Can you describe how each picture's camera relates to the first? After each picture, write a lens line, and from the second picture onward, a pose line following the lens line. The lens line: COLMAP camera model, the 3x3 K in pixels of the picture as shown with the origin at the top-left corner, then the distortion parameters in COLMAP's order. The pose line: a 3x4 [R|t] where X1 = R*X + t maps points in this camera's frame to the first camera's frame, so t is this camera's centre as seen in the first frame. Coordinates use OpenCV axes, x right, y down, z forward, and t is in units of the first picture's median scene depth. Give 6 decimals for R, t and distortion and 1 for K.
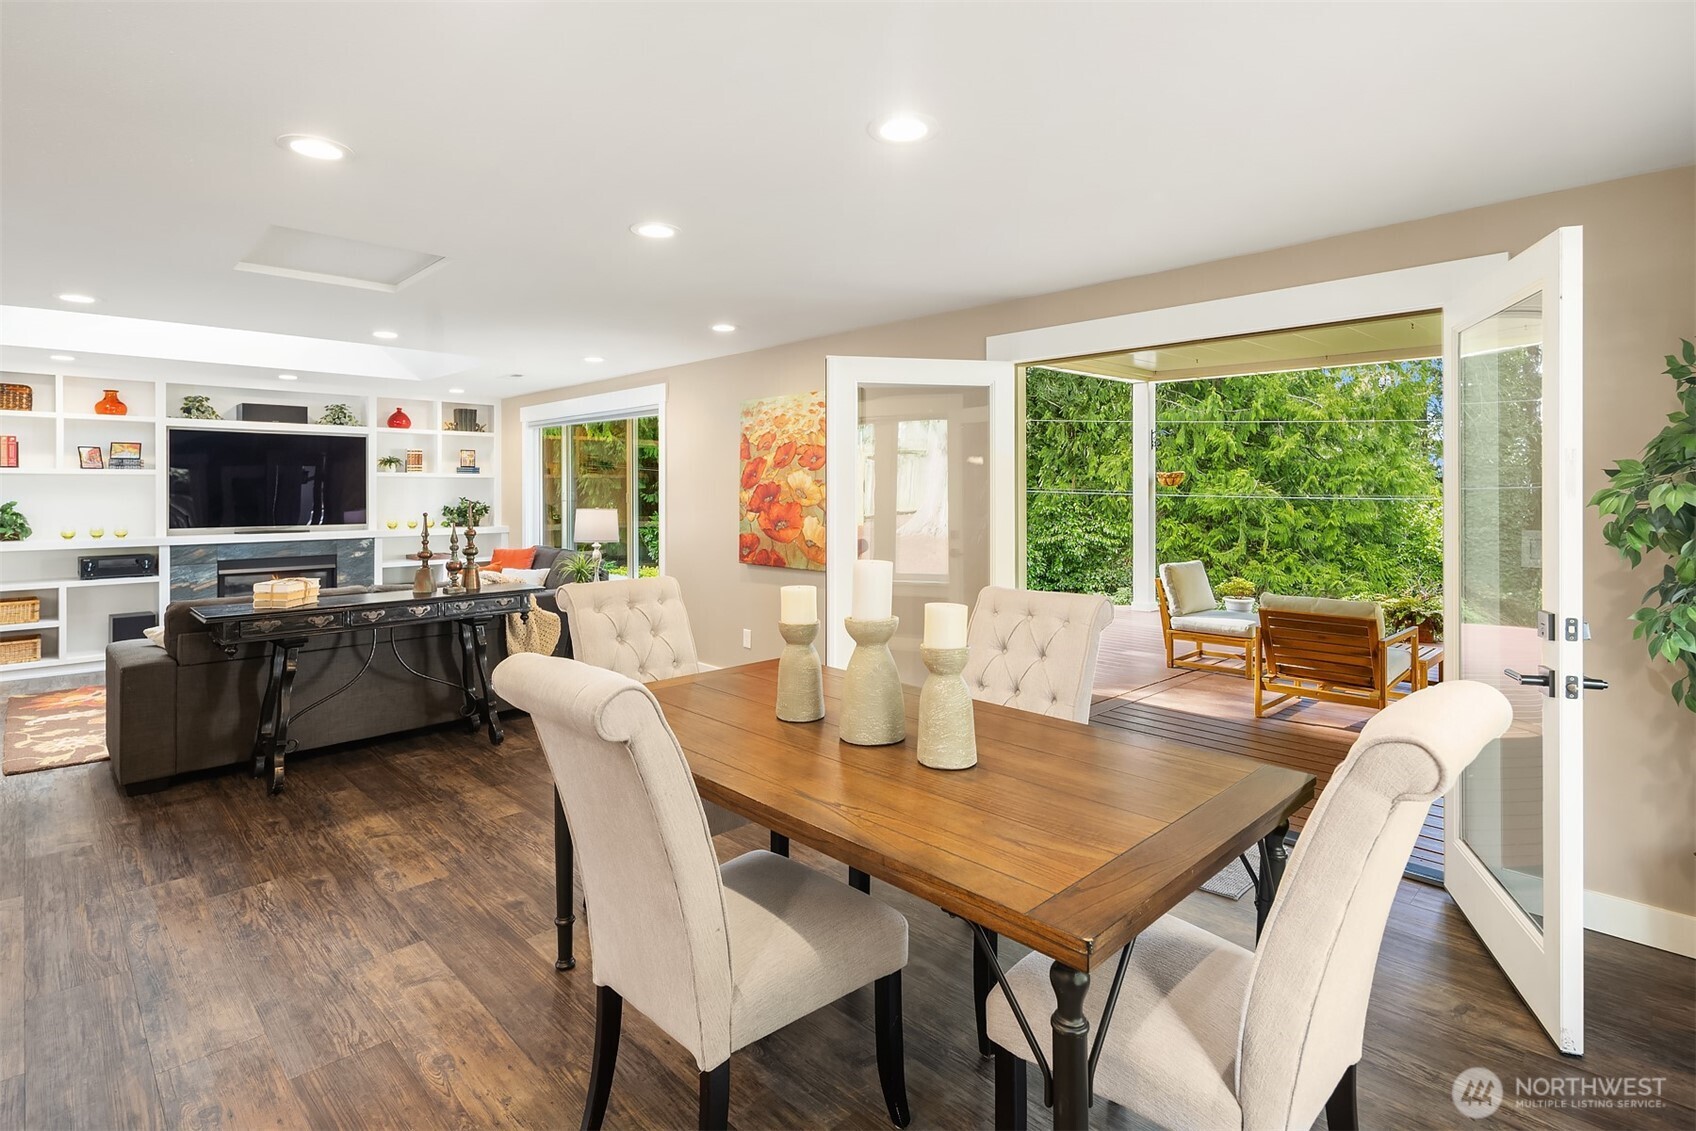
lens RADIAL K [[825.2, 0, 838.7], [0, 825.2, 496.5], [0, 0, 1]] dist [0.009265, -0.005753]
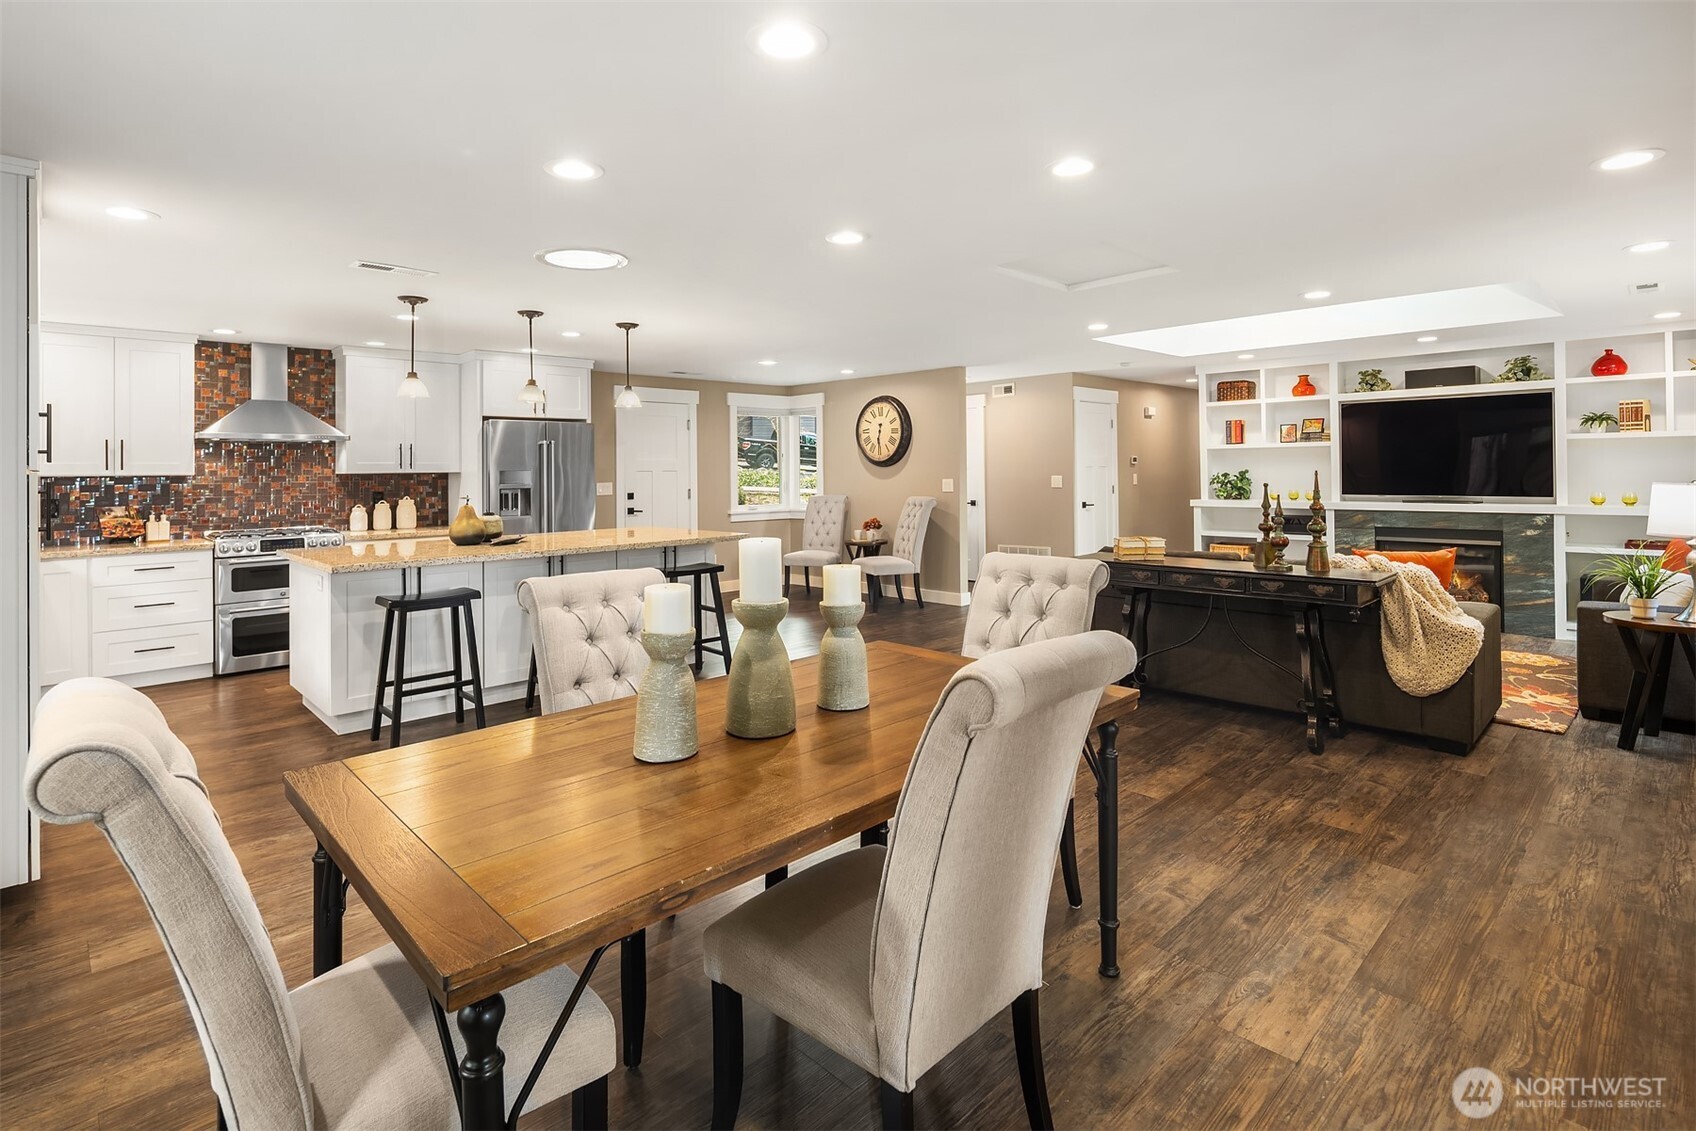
lens RADIAL K [[825.2, 0, 840.2], [0, 825.2, 460.0], [0, 0, 1]] dist [0.009265, -0.005753]
pose [[-0.004100, -0.010643, -0.999935, 0.309050], [0.006121, 0.999924, -0.010668, 0.000914], [0.999973, -0.006164, -0.004034, 0.354250]]
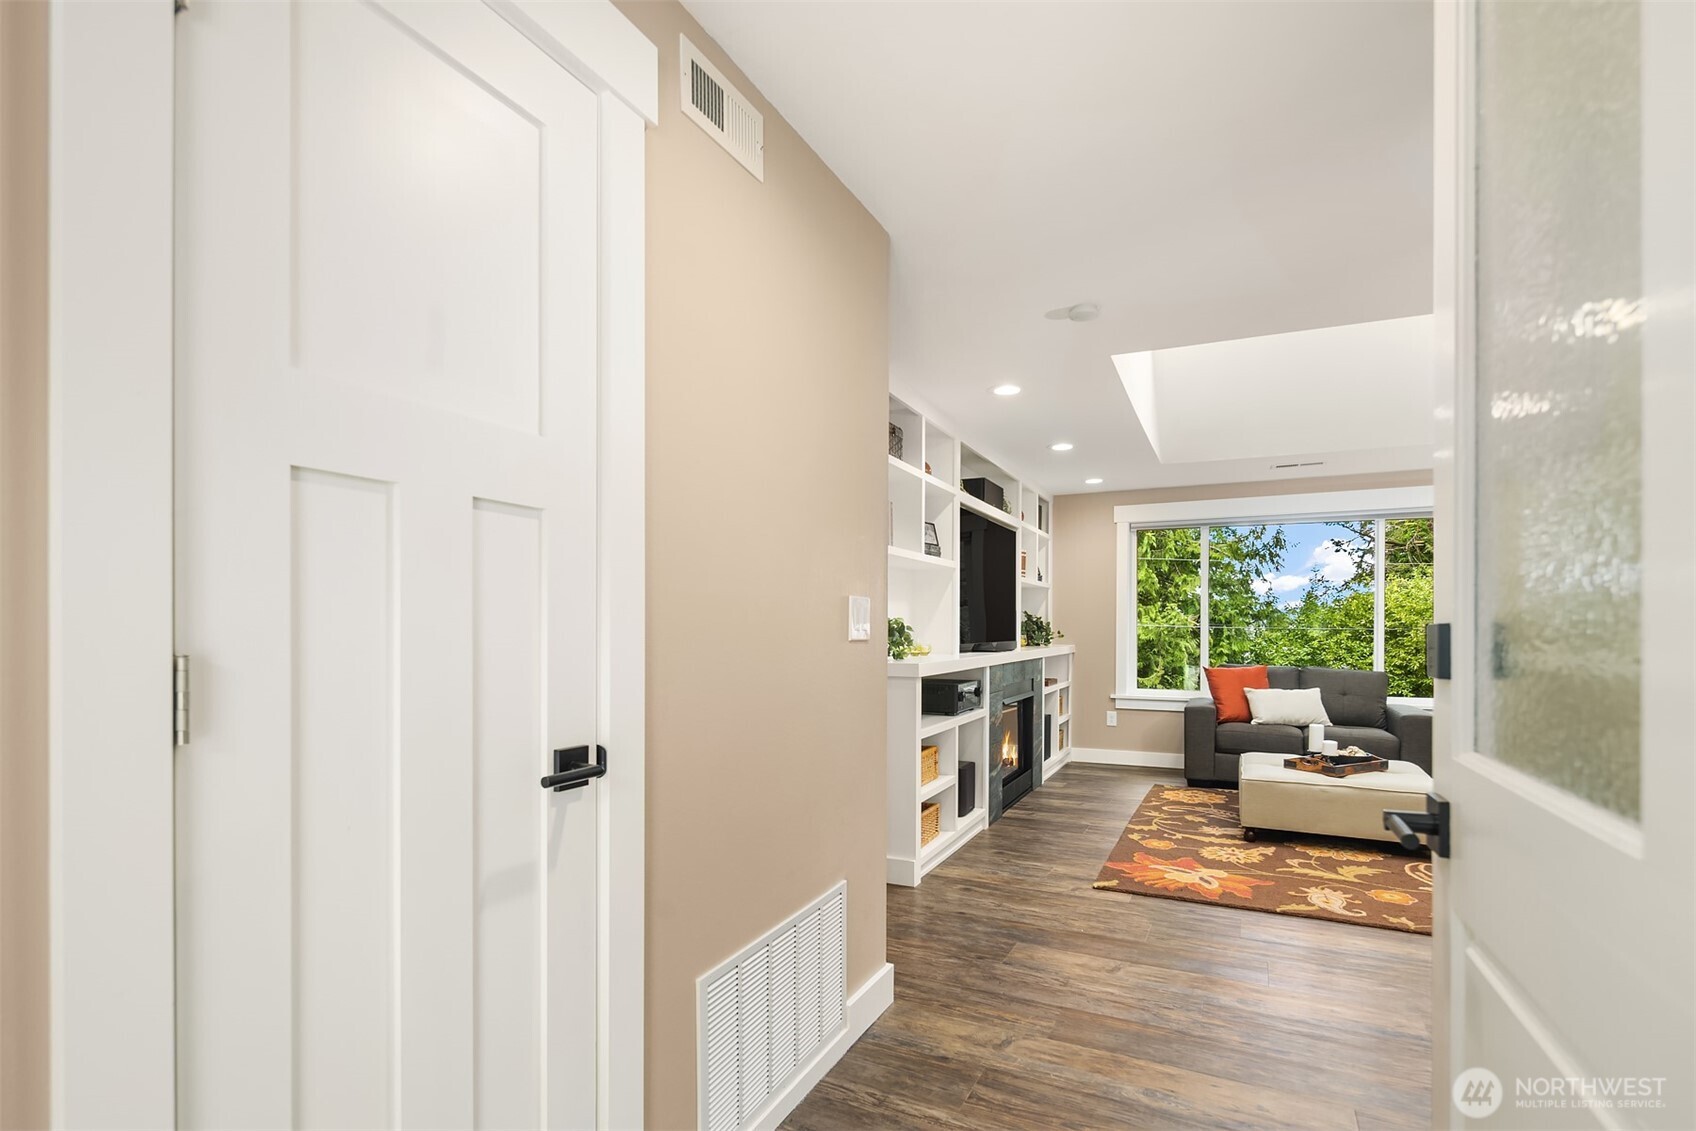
lens RADIAL K [[825.2, 0, 837.9], [0, 825.2, 635.8], [0, 0, 1]] dist [0.009265, -0.005753]
pose [[0.945863, -0.003191, 0.324552, -1.199993], [0.002686, 0.999994, 0.002003, 0.032374], [-0.324556, -0.001023, 0.945866, 0.369485]]
